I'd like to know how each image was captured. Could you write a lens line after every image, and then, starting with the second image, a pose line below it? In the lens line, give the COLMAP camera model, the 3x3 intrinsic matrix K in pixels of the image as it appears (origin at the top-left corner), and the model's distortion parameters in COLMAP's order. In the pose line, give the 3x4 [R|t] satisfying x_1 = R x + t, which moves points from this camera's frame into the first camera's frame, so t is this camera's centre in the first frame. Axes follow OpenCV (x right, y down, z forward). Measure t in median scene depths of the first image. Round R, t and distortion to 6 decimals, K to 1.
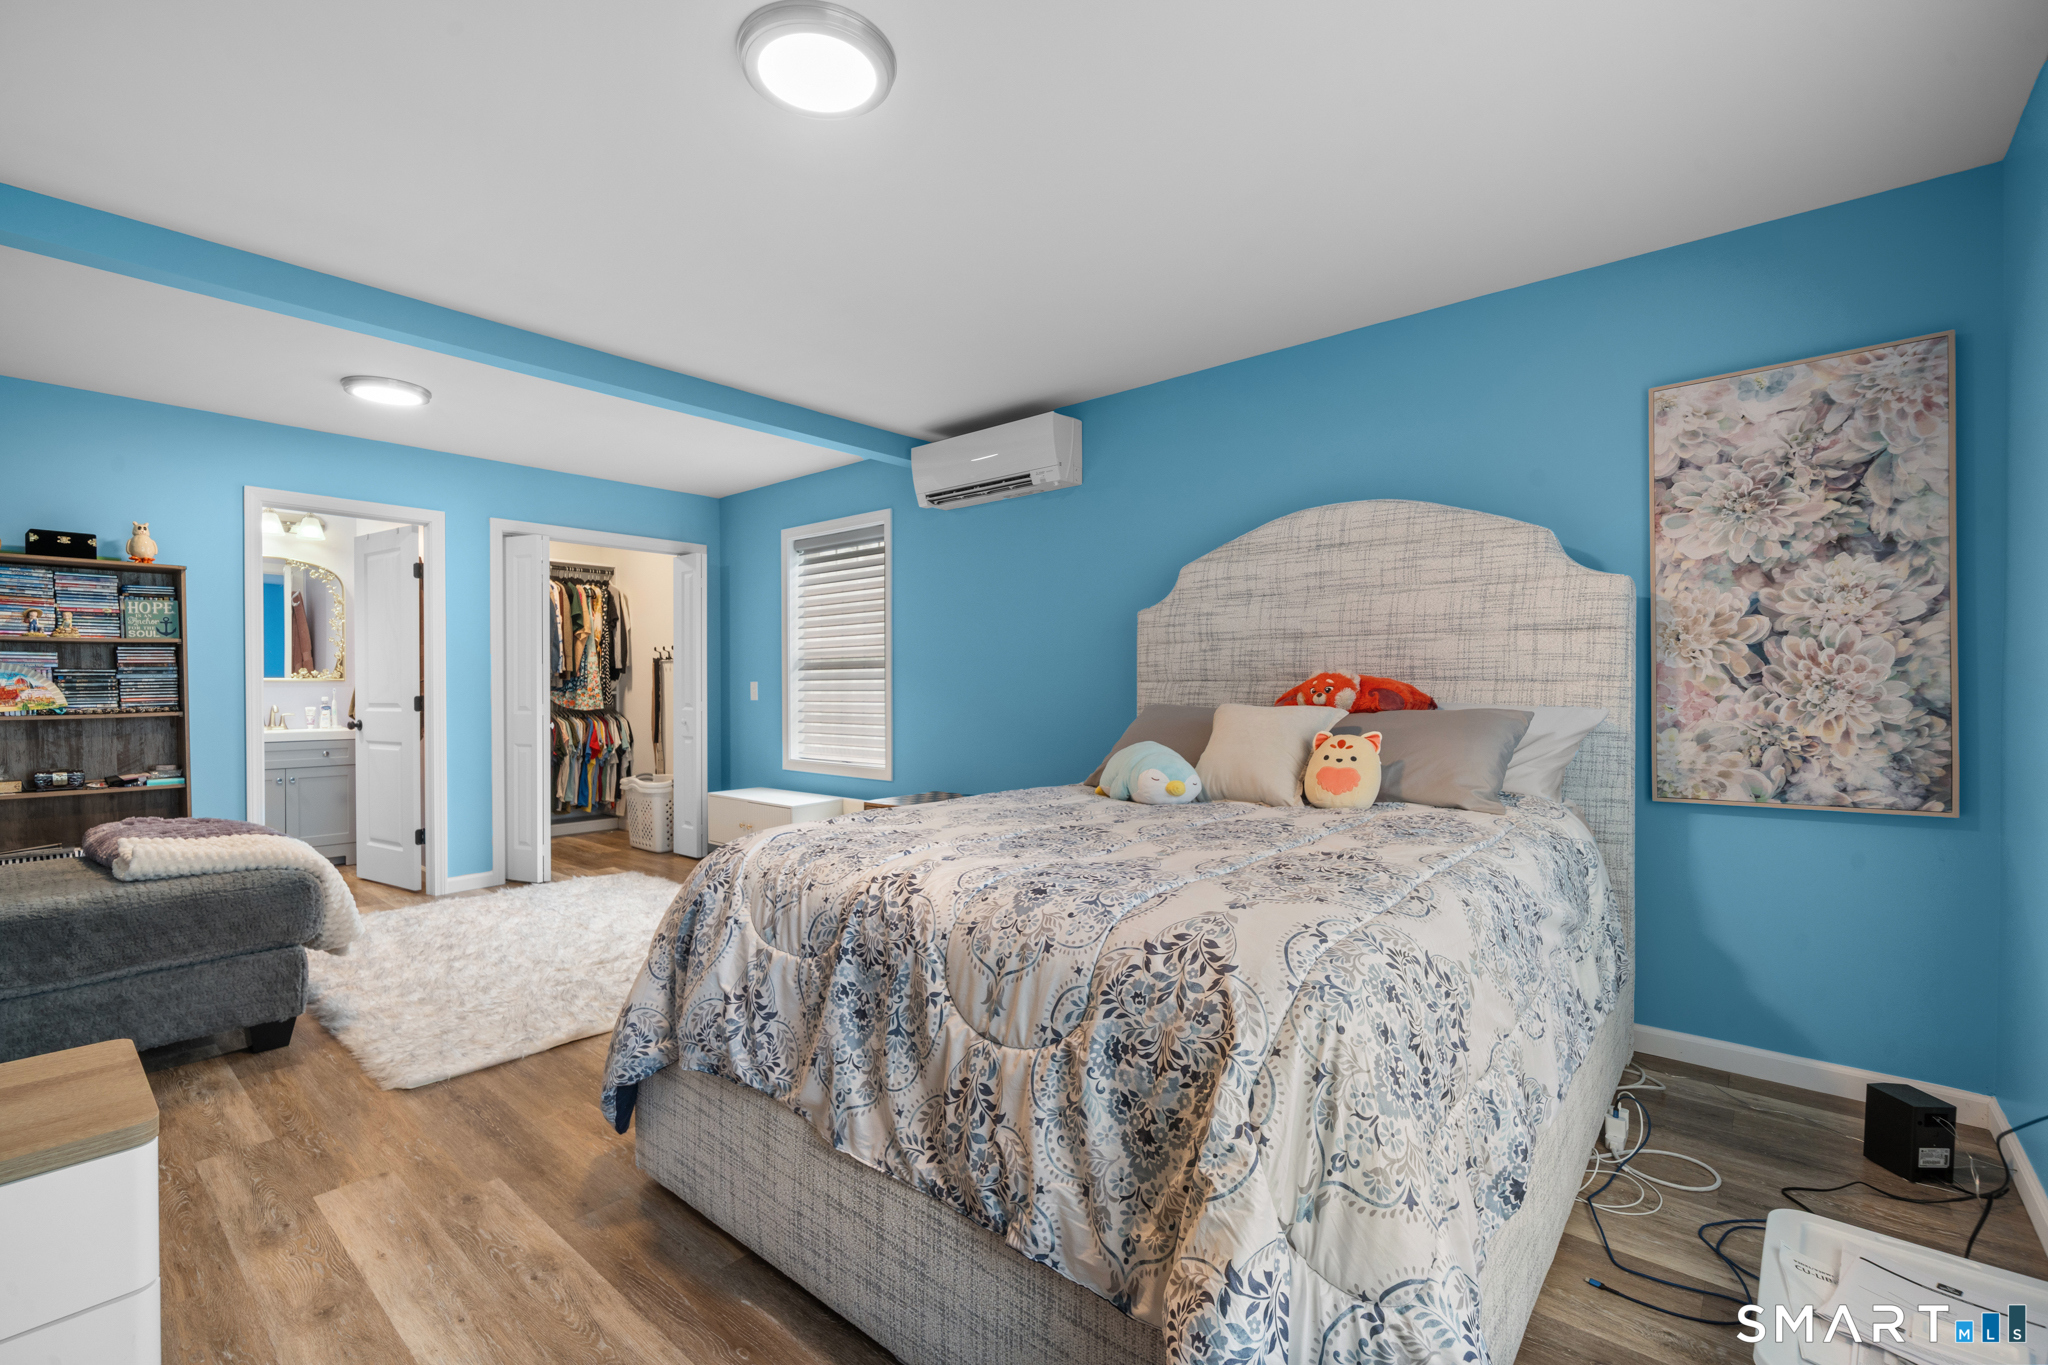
lens RADIAL K [[893.5, 0, 1021.8], [0, 893.5, 688.6], [0, 0, 1]] dist [-0.000295, -0.000089]
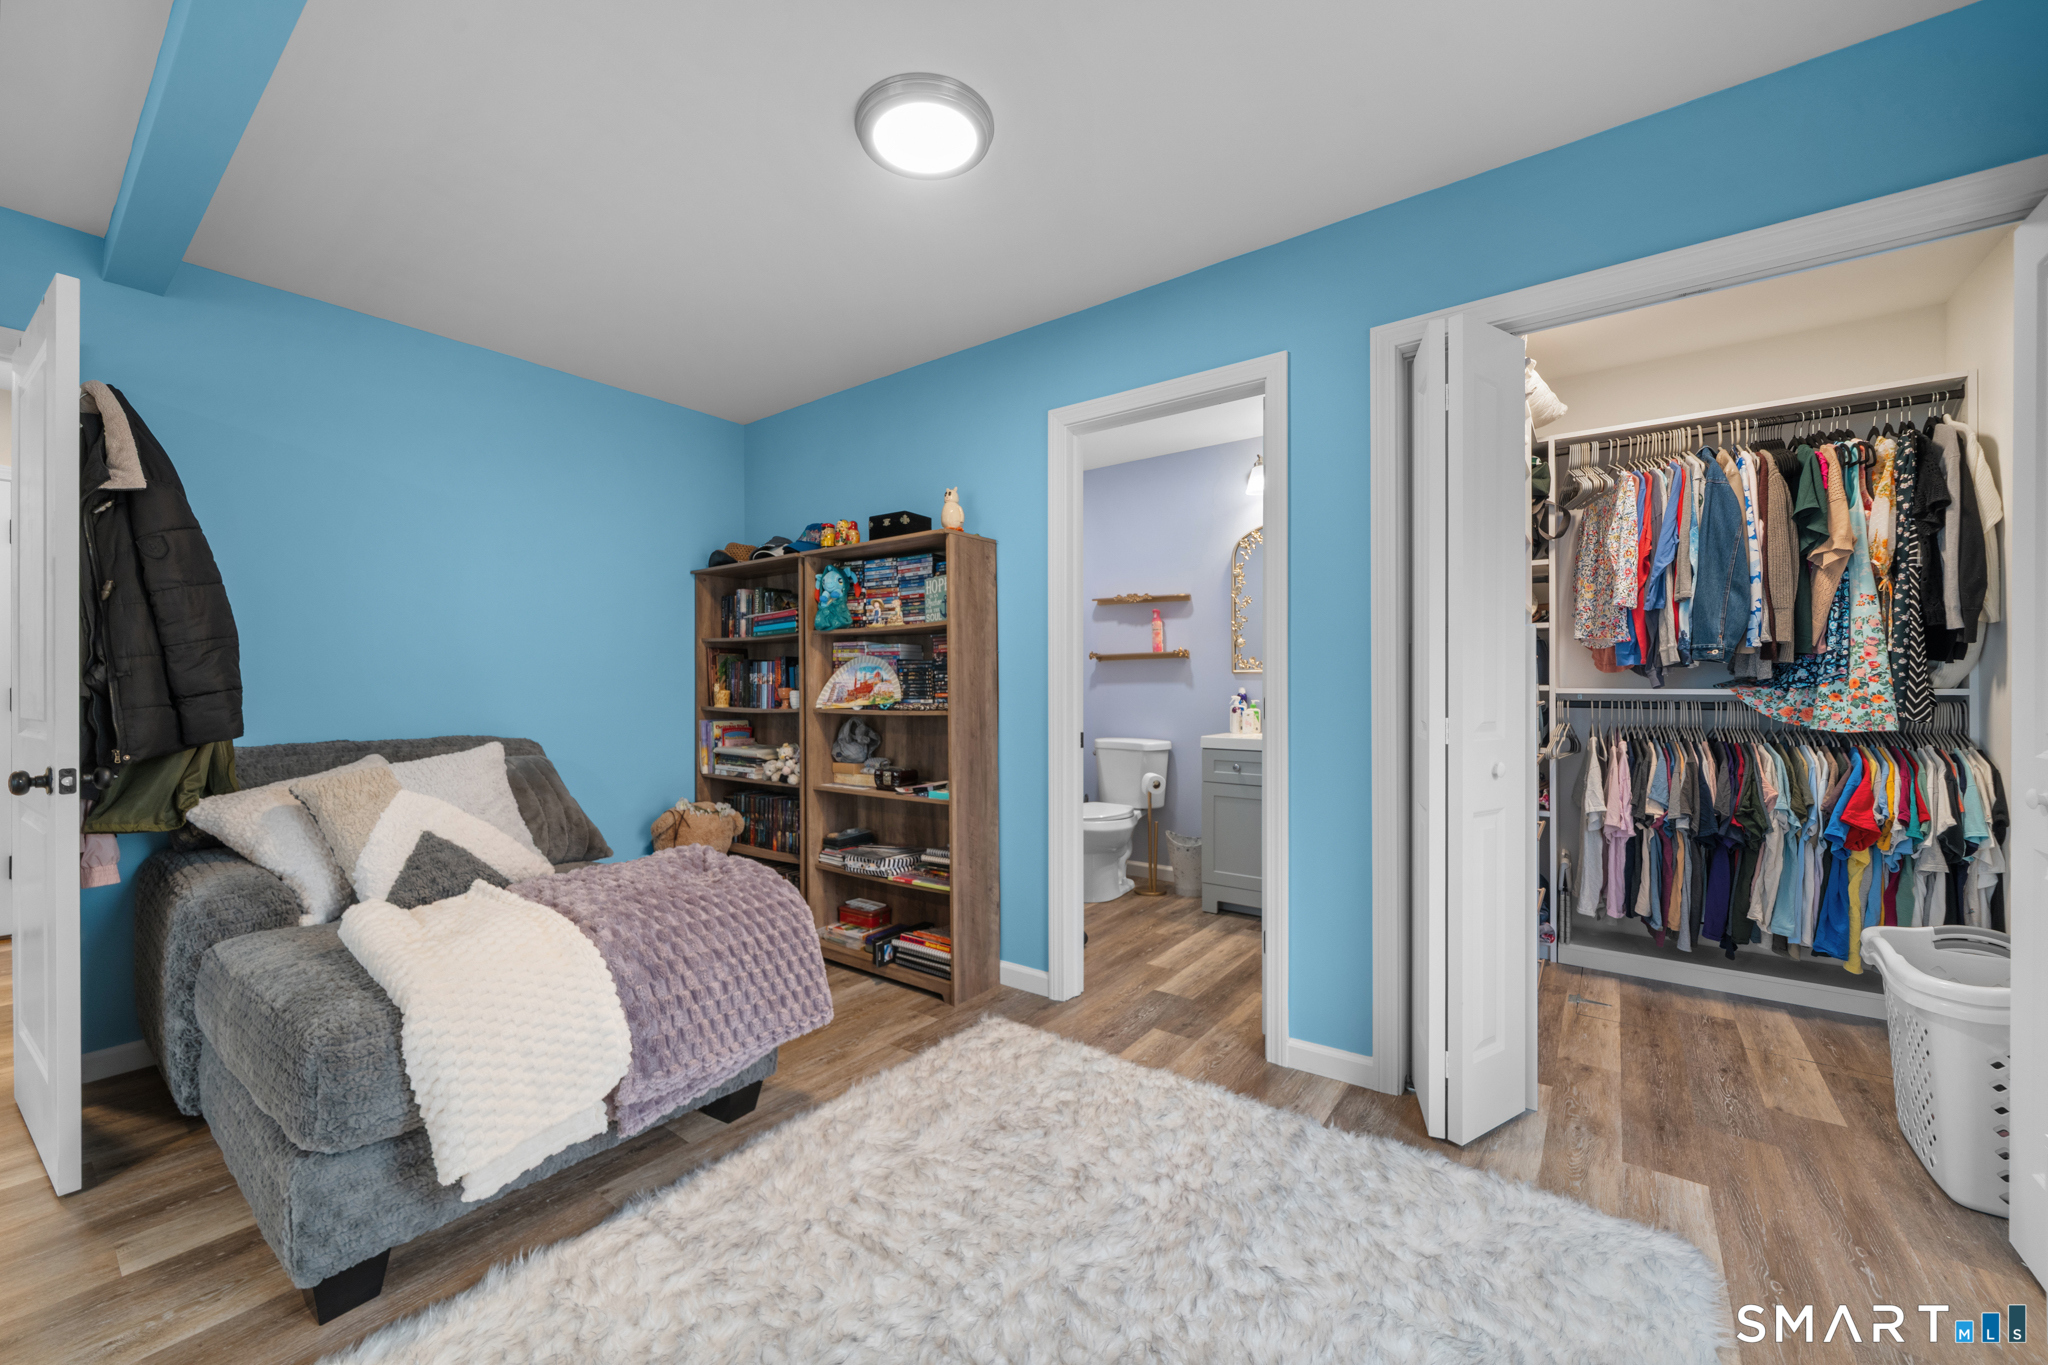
lens RADIAL K [[802.8, 0, 1015.3], [0, 802.8, 678.9], [0, 0, 1]] dist [-0.000088, -0.000042]
pose [[0.046509, -0.001181, -0.998917, -0.126306], [0.000789, 0.999999, -0.001145, -0.001353], [0.998918, -0.000735, 0.046510, 0.597859]]
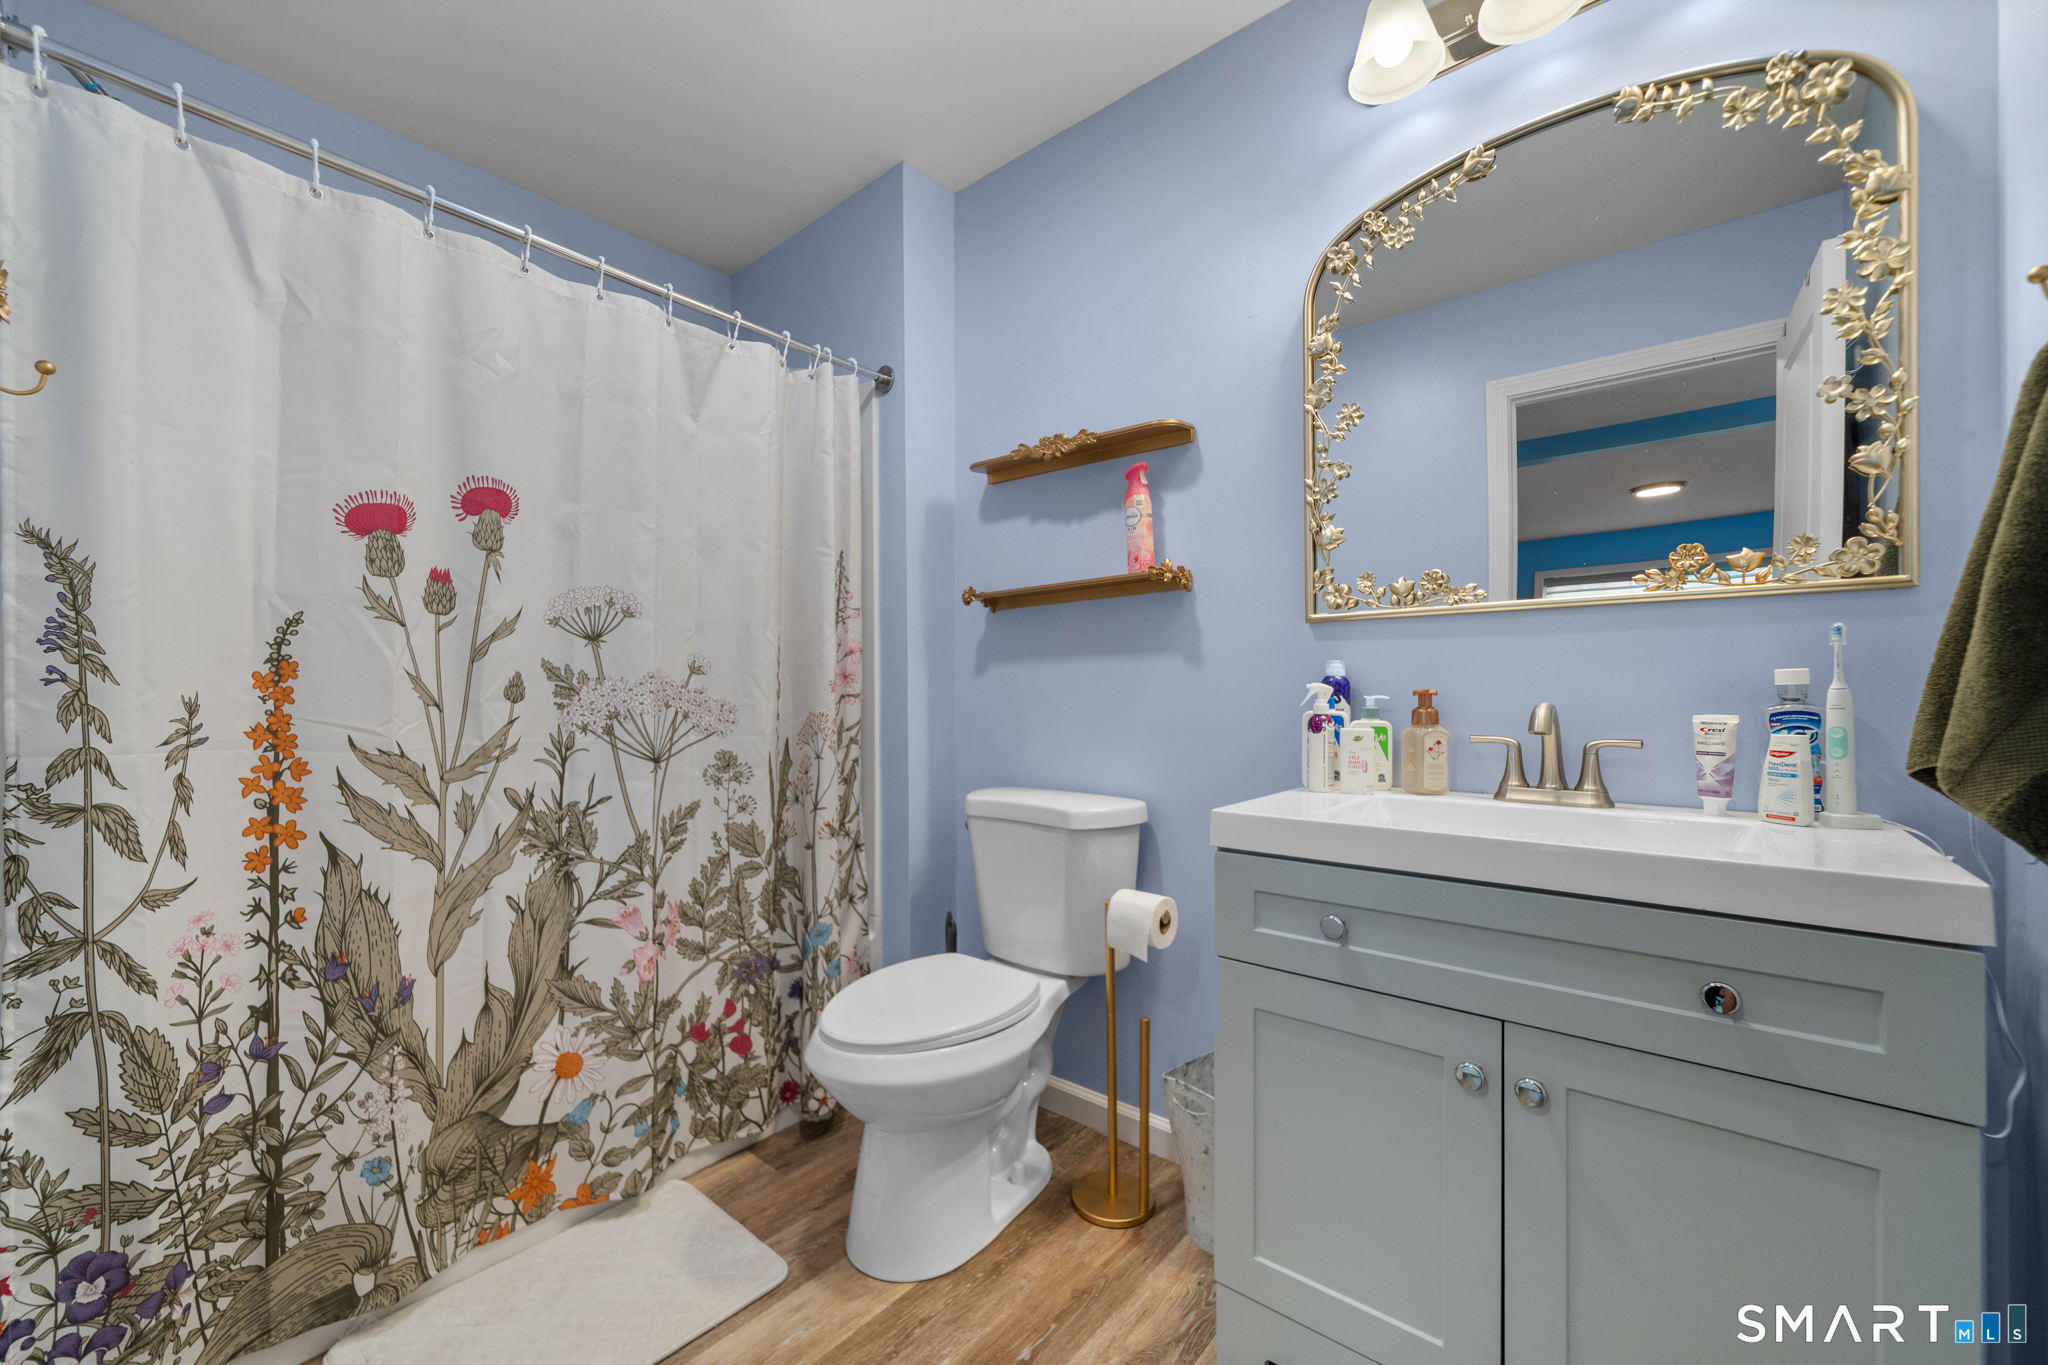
lens RADIAL K [[802.8, 0, 1031.0], [0, 802.8, 693.8], [0, 0, 1]] dist [-0.000088, -0.000042]
pose [[0.009852, 0.003725, -0.999945, -0.519275], [-0.002605, 0.999990, 0.003699, 0.013274], [0.999948, 0.002568, 0.009862, 0.716273]]
